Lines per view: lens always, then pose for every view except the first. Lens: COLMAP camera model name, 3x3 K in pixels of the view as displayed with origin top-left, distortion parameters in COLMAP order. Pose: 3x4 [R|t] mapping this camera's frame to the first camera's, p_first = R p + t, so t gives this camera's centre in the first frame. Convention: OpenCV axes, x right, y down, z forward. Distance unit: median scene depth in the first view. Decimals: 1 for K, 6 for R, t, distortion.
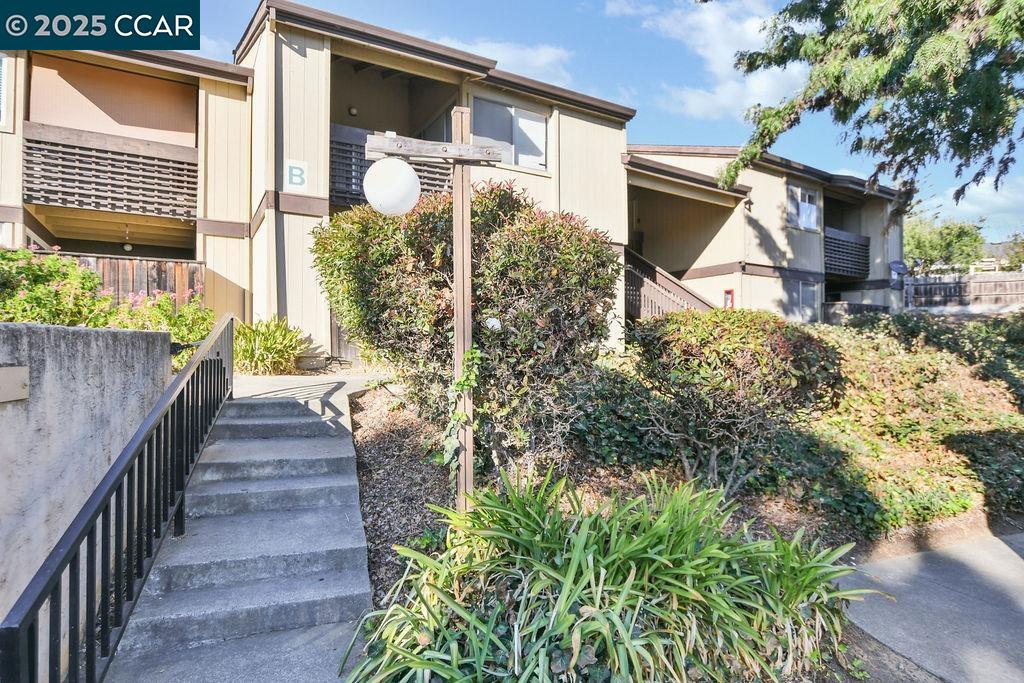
lens RADIAL K [[549.7, 0, 513.1], [0, 549.7, 344.9], [0, 0, 1]] dist [-0.022123, 0.006956]
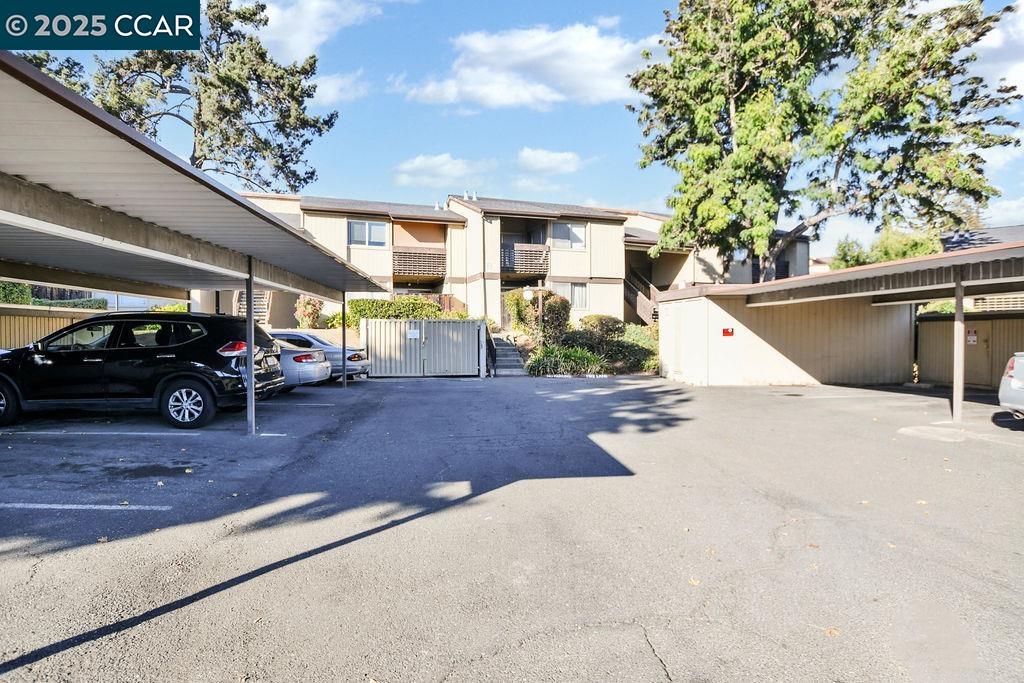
lens RADIAL K [[549.7, 0, 513.1], [0, 549.7, 344.9], [0, 0, 1]] dist [-0.022123, 0.006956]
pose [[0.981460, 0.001677, -0.191661, 0.235177], [0.003902, 0.999580, 0.028725, 0.022805], [0.191629, -0.028940, 0.981041, -1.511241]]
